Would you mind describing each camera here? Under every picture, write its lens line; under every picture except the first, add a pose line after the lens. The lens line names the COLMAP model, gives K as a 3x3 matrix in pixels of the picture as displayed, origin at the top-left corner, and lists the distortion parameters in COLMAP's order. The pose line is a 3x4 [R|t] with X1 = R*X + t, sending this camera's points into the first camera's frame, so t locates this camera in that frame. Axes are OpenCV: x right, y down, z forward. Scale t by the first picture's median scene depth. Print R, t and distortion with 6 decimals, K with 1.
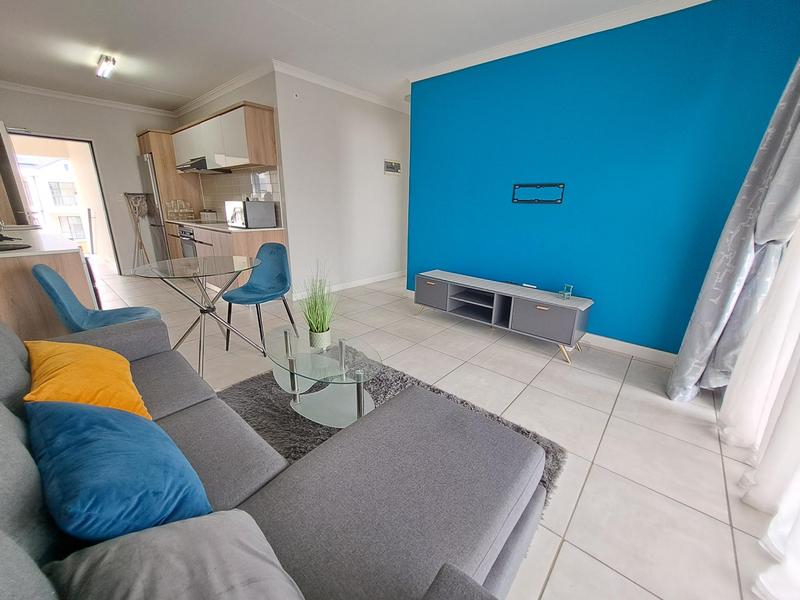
lens RADIAL K [[322.0, 0, 403.7], [0, 322.0, 300.1], [0, 0, 1]] dist [-0.003327, -0.000218]
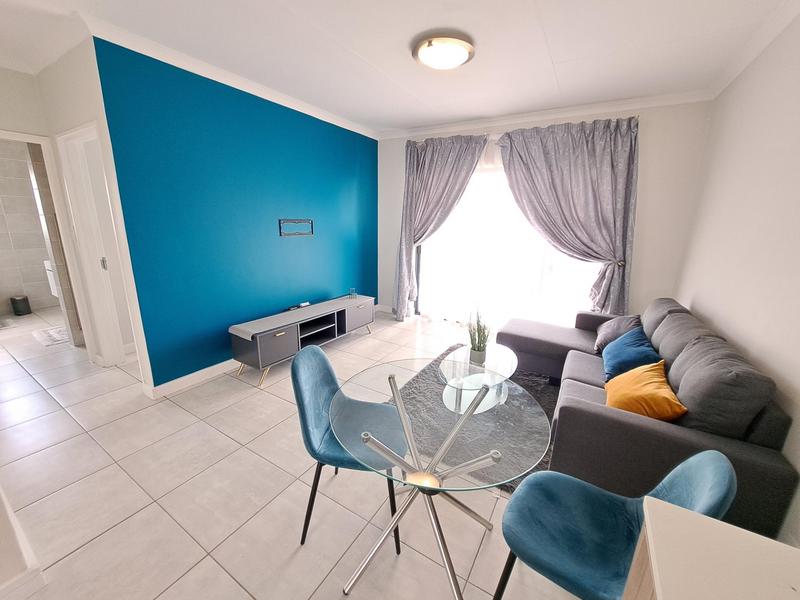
lens RADIAL K [[322.0, 0, 400.4], [0, 322.0, 297.9], [0, 0, 1]] dist [-0.003327, -0.000218]
pose [[-0.165969, -0.260994, 0.950966, -0.872936], [0.262752, 0.917775, 0.297742, -0.358492], [-0.950482, 0.299284, -0.083746, 0.843742]]
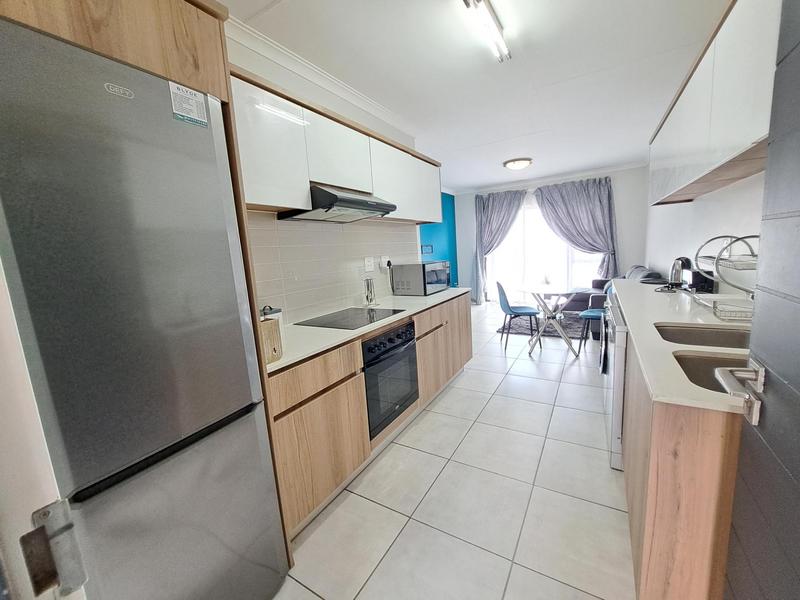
lens RADIAL K [[322.0, 0, 400.8], [0, 322.0, 298.9], [0, 0, 1]] dist [-0.003327, -0.000218]
pose [[-0.158709, -0.158015, 0.974599, -1.720327], [0.345549, 0.915791, 0.204752, -0.544027], [-0.924882, 0.369268, -0.090742, 1.516035]]
